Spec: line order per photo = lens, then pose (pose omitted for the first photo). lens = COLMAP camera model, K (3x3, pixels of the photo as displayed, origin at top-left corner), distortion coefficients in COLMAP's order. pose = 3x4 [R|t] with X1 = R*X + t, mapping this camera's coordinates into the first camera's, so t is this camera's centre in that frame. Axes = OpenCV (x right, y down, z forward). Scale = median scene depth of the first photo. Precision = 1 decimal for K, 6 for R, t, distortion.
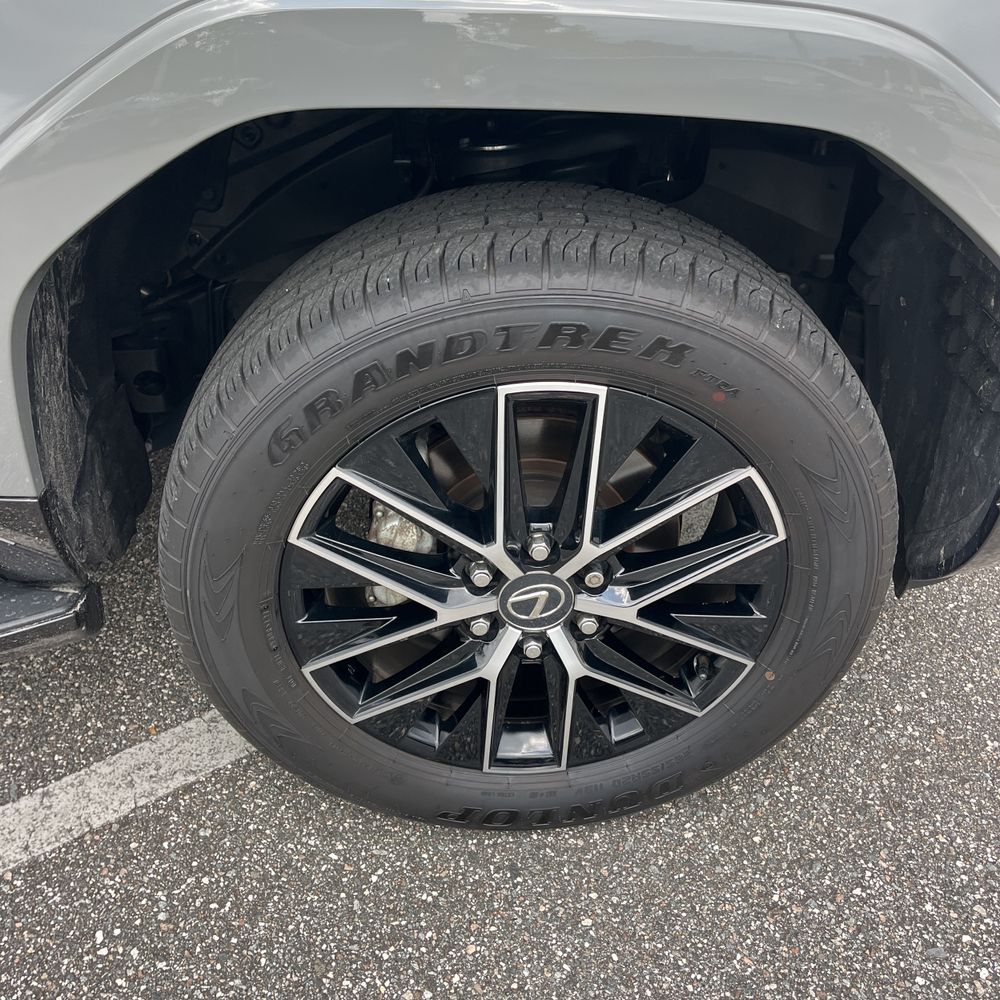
lens RADIAL K [[1016.9, 0, 507.0], [0, 1016.9, 495.1], [0, 0, 1]] dist [0.019937, 0.000000]
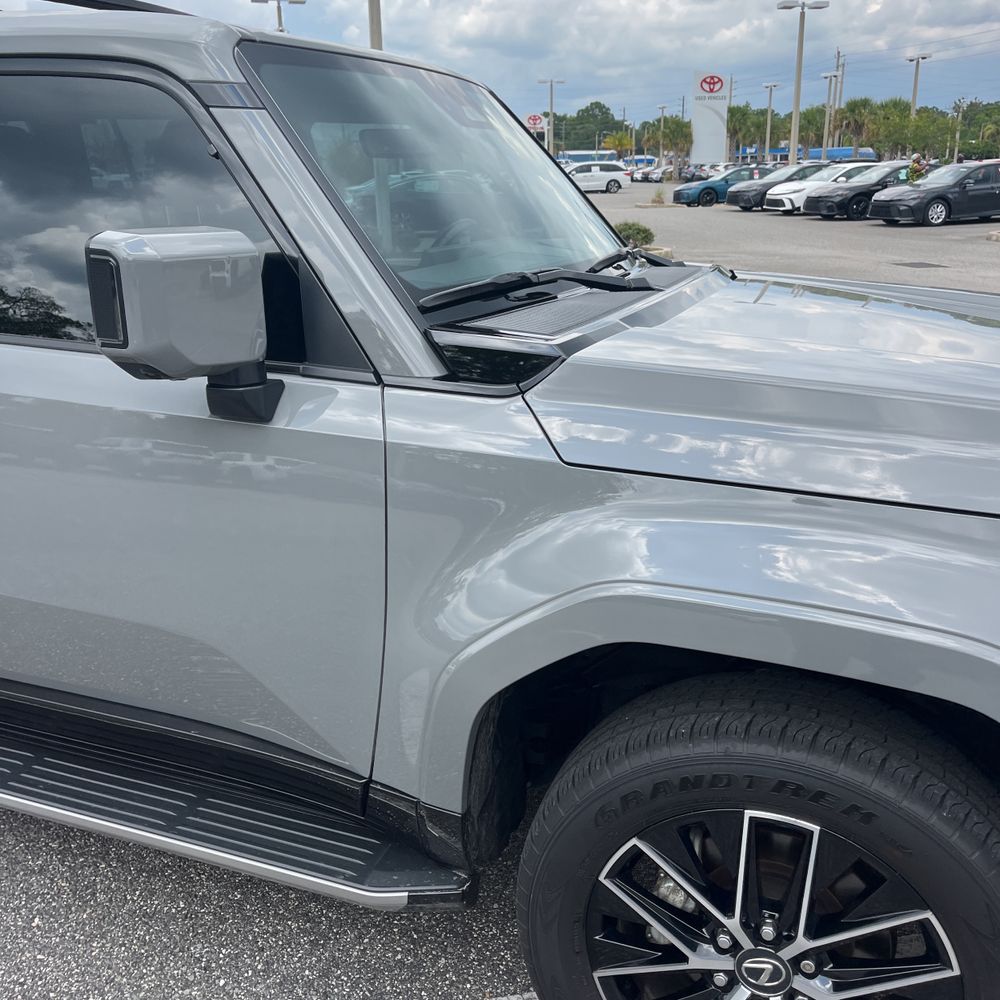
lens RADIAL K [[1016.9, 0, 499.2], [0, 1016.9, 479.6], [0, 0, 1]] dist [0.019937, 0.000000]
pose [[0.912337, 0.103599, -0.396117, 0.194665], [-0.224586, 0.935552, -0.272587, -0.064982], [0.342348, 0.337653, 0.876805, -0.602256]]
